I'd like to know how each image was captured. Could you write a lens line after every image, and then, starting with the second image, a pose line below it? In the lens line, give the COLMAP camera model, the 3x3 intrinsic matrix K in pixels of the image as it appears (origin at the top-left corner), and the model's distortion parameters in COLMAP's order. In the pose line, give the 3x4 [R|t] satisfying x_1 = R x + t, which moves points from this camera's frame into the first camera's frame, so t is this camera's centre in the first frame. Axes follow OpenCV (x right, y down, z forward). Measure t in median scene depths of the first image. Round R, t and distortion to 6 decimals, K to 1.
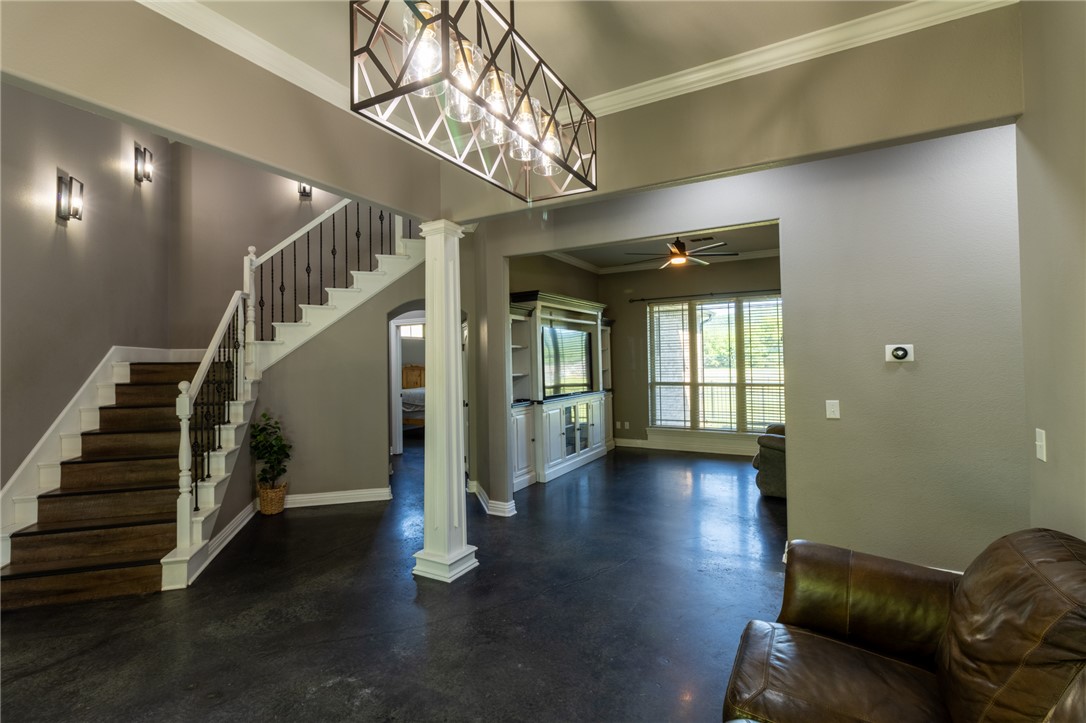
lens RADIAL K [[510.6, 0, 540.3], [0, 510.6, 355.7], [0, 0, 1]] dist [-0.006159, 0.000732]
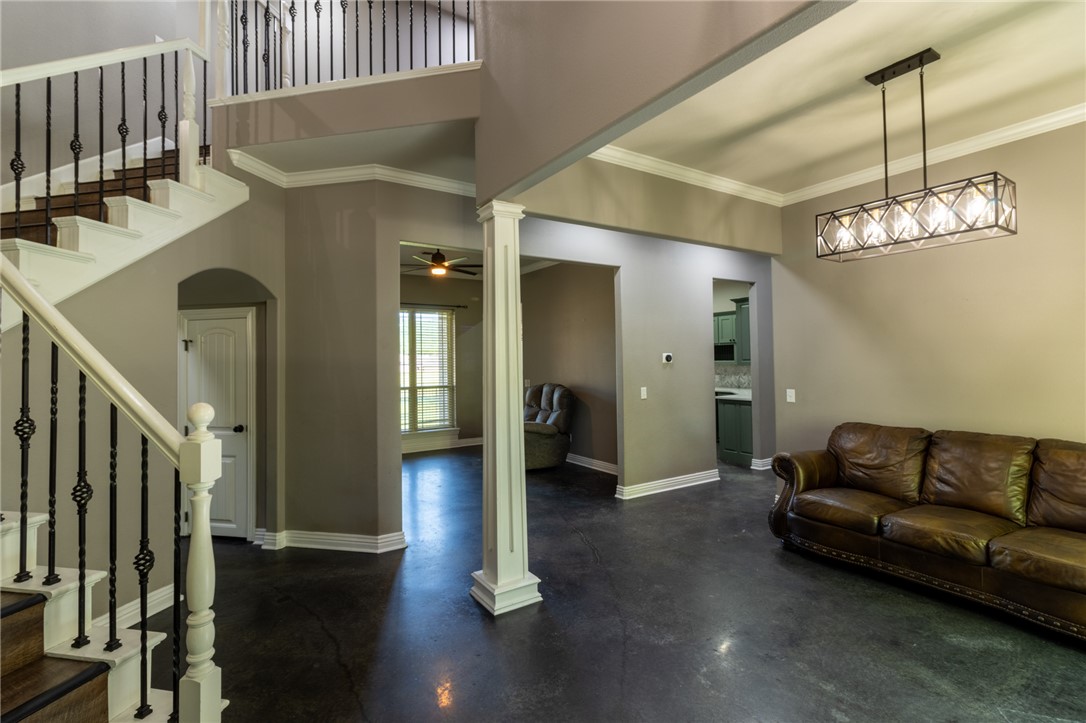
lens RADIAL K [[510.6, 0, 540.3], [0, 510.6, 355.7], [0, 0, 1]] dist [-0.006159, 0.000732]
pose [[0.454695, 0.017144, 0.890482, -0.634132], [0.000465, 0.999810, -0.019486, 0.012611], [-0.890647, 0.009274, 0.454601, 0.361551]]
